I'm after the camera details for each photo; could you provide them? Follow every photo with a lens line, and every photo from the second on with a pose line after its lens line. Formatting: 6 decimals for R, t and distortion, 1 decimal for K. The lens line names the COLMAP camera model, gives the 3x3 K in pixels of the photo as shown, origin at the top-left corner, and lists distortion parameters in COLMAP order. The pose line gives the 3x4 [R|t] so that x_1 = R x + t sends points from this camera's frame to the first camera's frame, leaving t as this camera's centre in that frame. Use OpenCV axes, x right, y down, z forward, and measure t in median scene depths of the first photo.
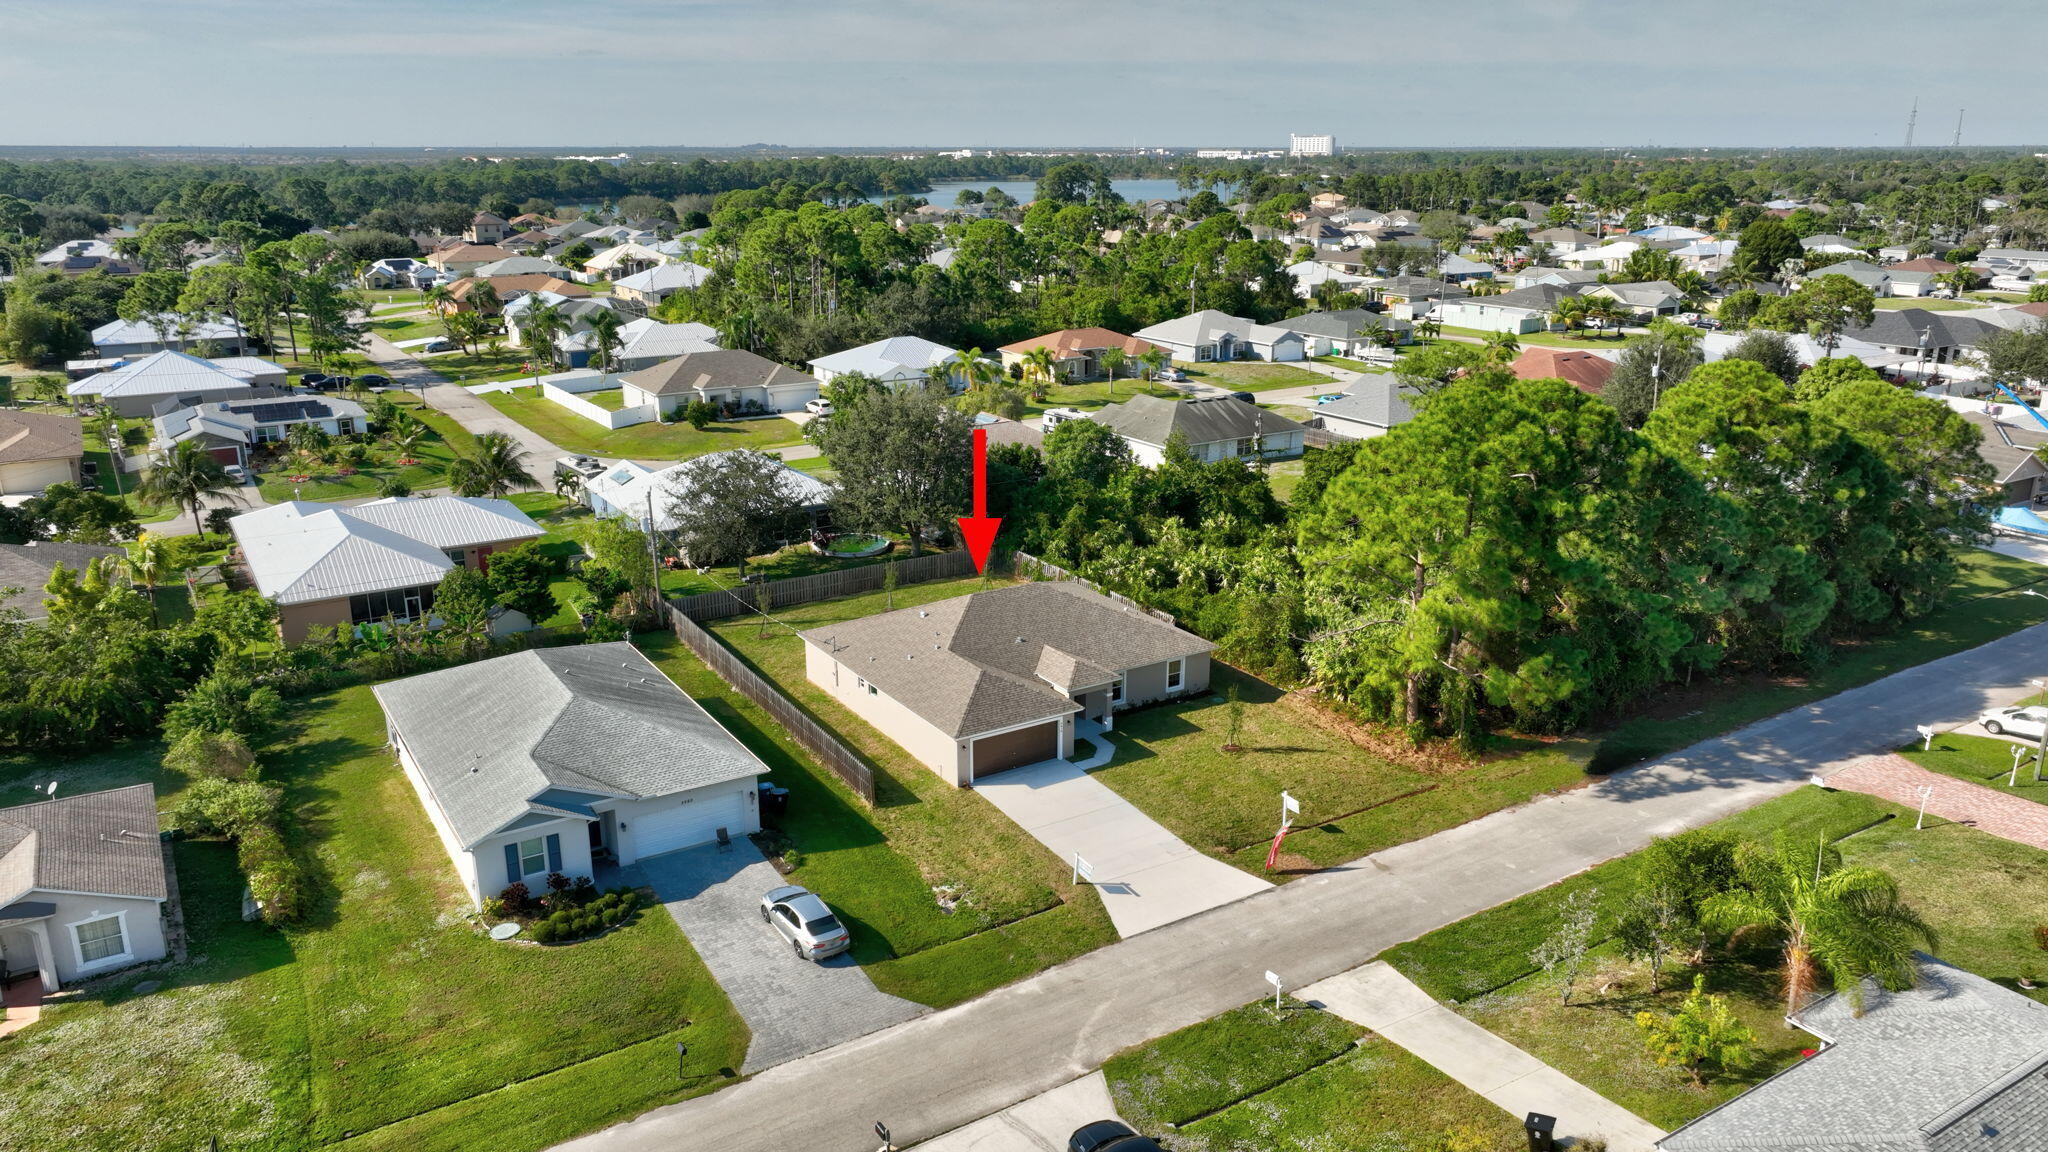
lens RADIAL K [[1446.6, 0, 1024.0], [0, 1446.6, 576.0], [0, 0, 1]] dist [-0.004860, 0.020665]
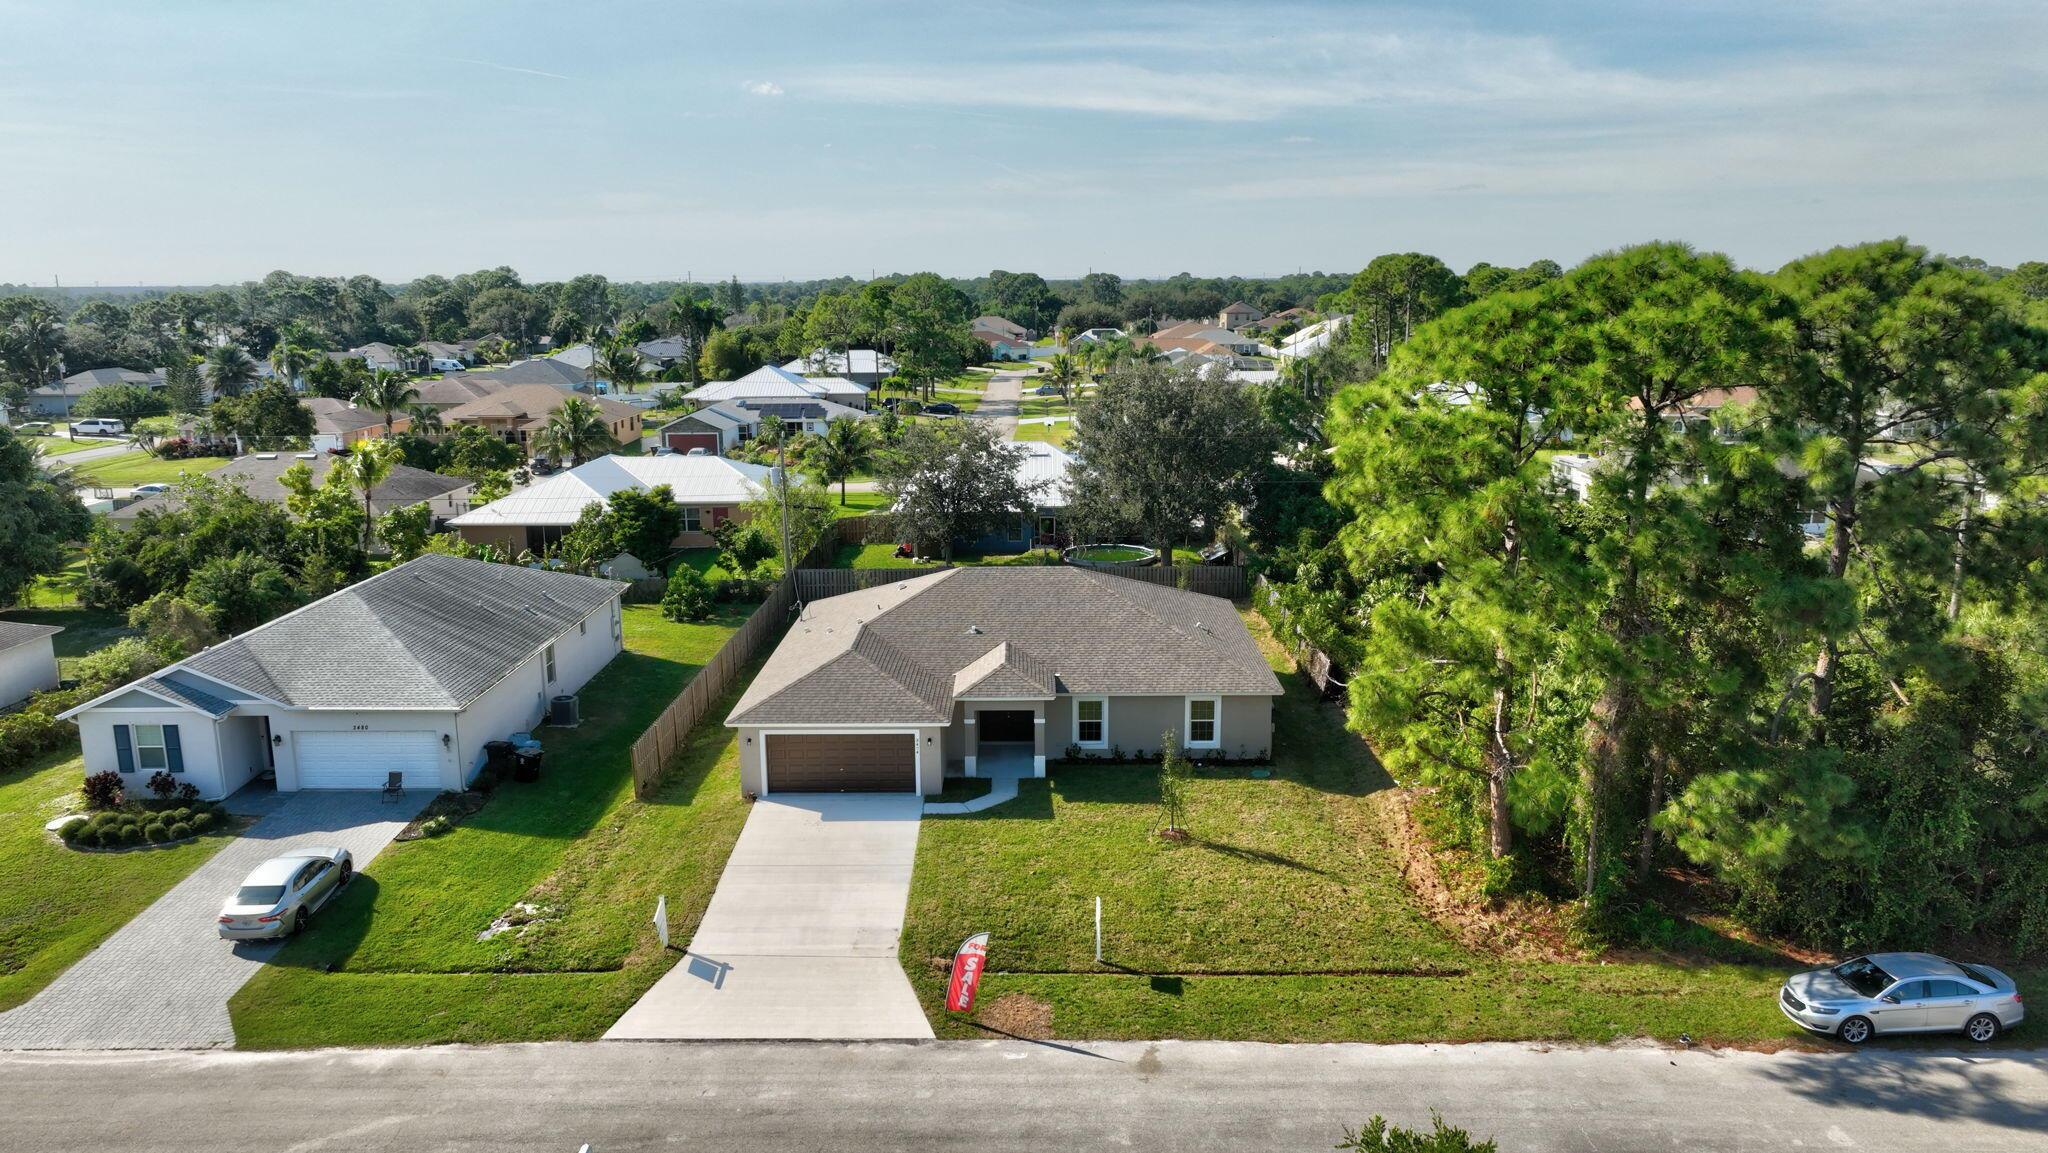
lens RADIAL K [[1446.6, 0, 1024.0], [0, 1446.6, 576.5], [0, 0, 1]] dist [-0.004860, 0.020665]
pose [[0.838729, 0.103156, -0.534690, 0.404232], [-0.148439, 0.988019, -0.042229, 0.046328], [0.523928, 0.114788, 0.843993, 0.435803]]
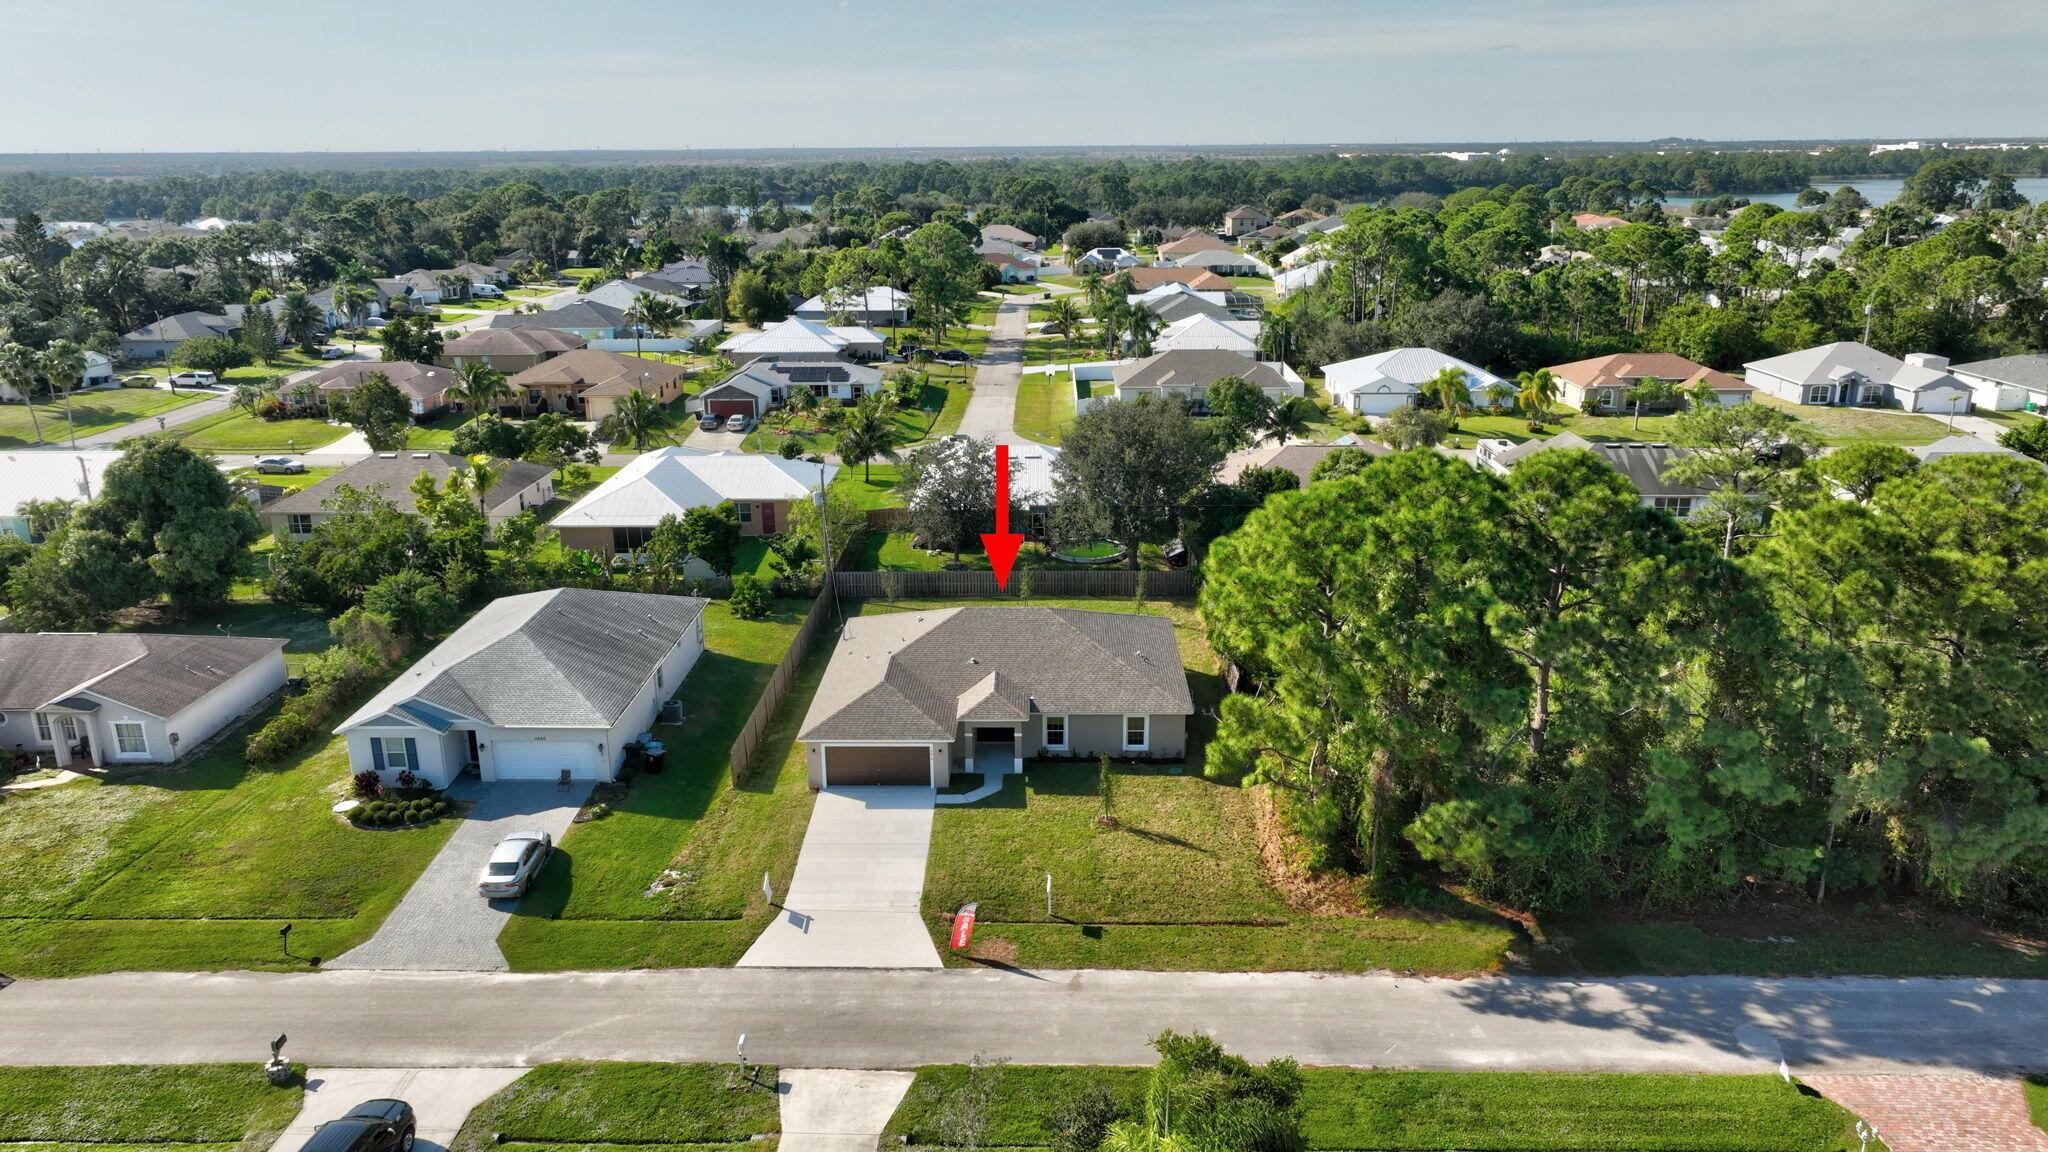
lens RADIAL K [[1446.6, 0, 1024.0], [0, 1446.6, 576.0], [0, 0, 1]] dist [-0.004860, 0.020665]
pose [[0.833442, 0.151767, -0.531359, 0.548700], [-0.150466, 0.987542, 0.046055, -0.063276], [0.531728, 0.041568, 0.845894, 0.210898]]
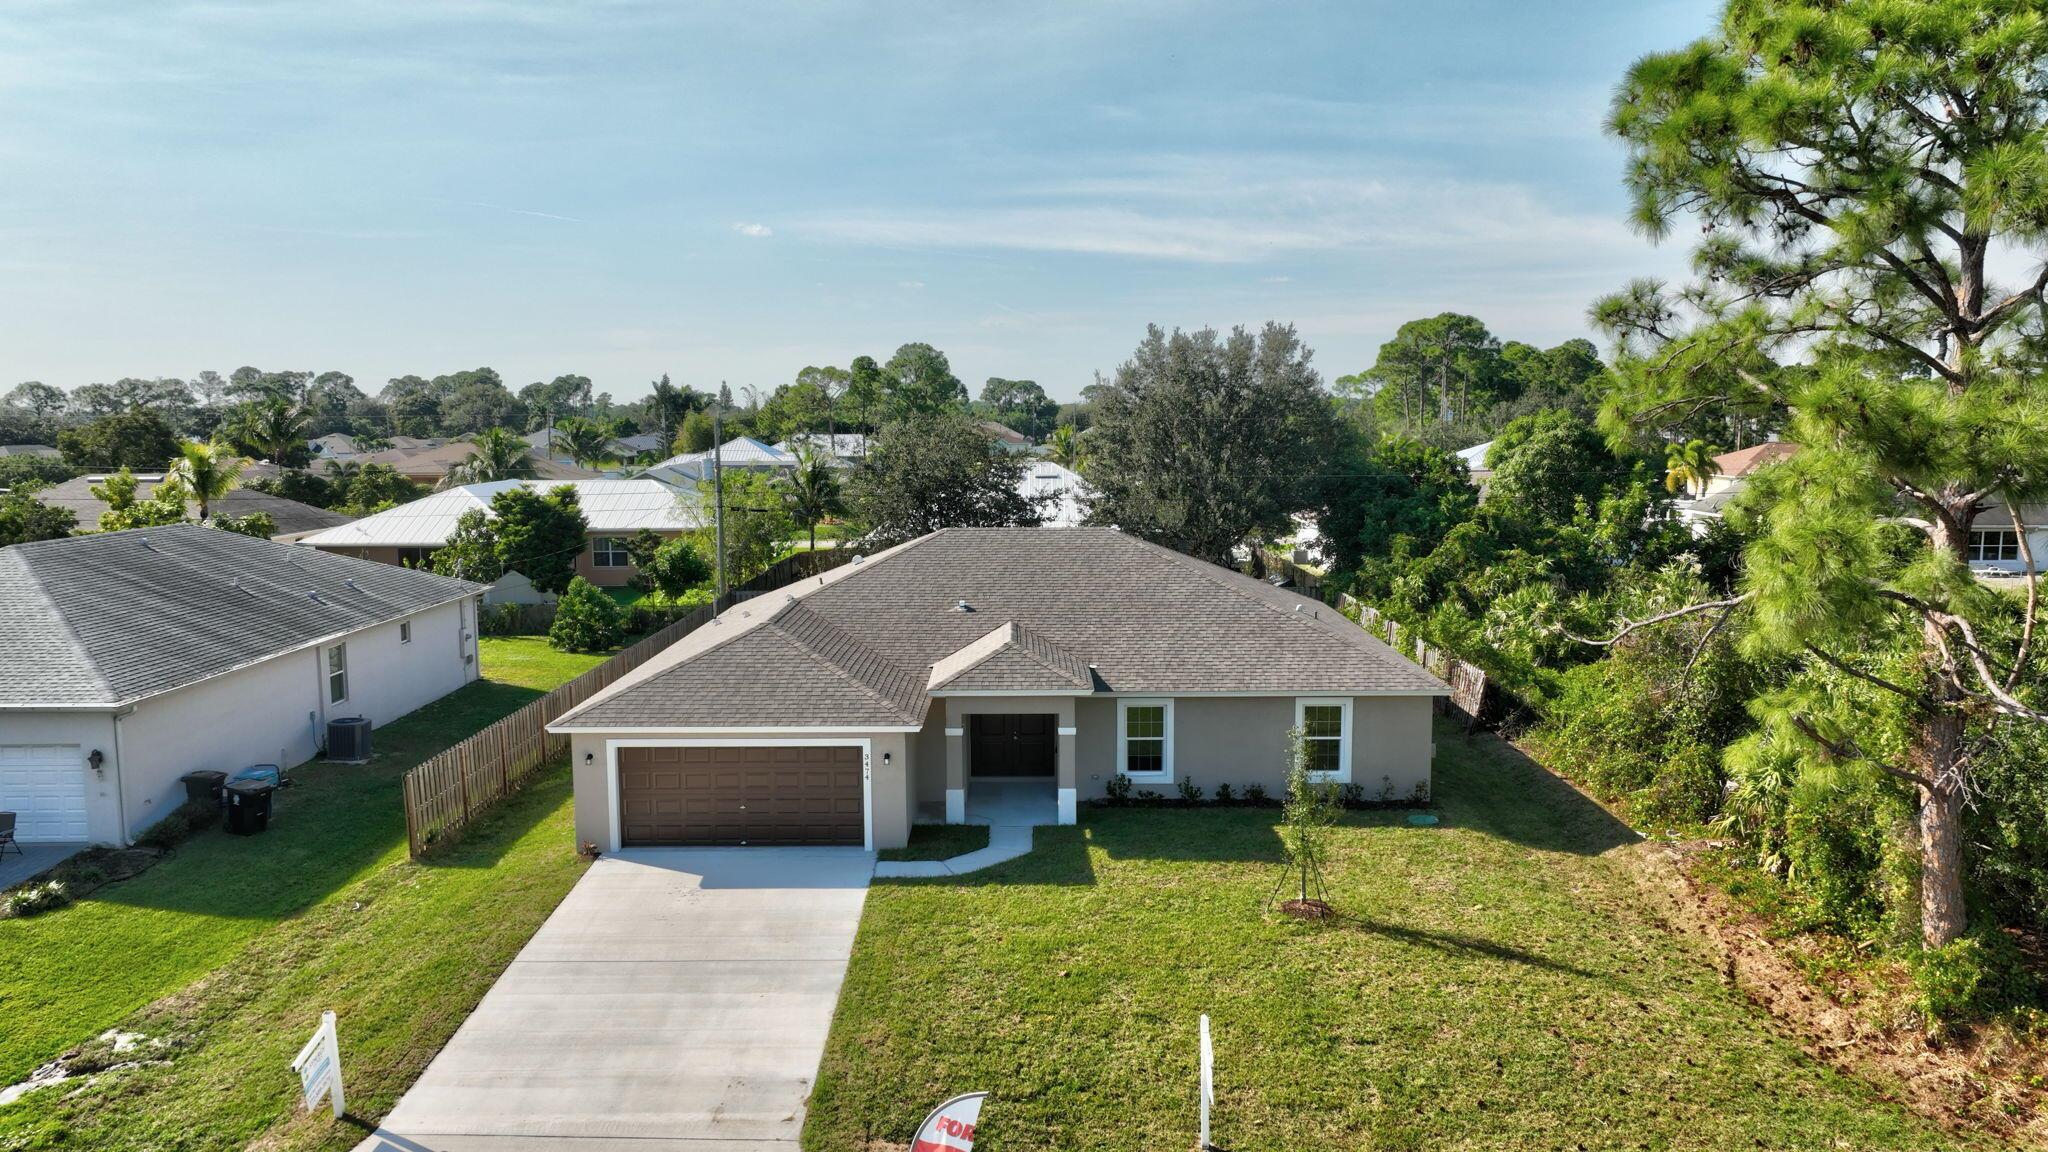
lens RADIAL K [[1446.6, 0, 1024.0], [0, 1446.6, 576.0], [0, 0, 1]] dist [-0.004860, 0.020665]
pose [[0.840458, 0.056128, -0.538963, 0.269578], [-0.149429, 0.980062, -0.130955, 0.095513], [0.520866, 0.190599, 0.832088, 0.652716]]
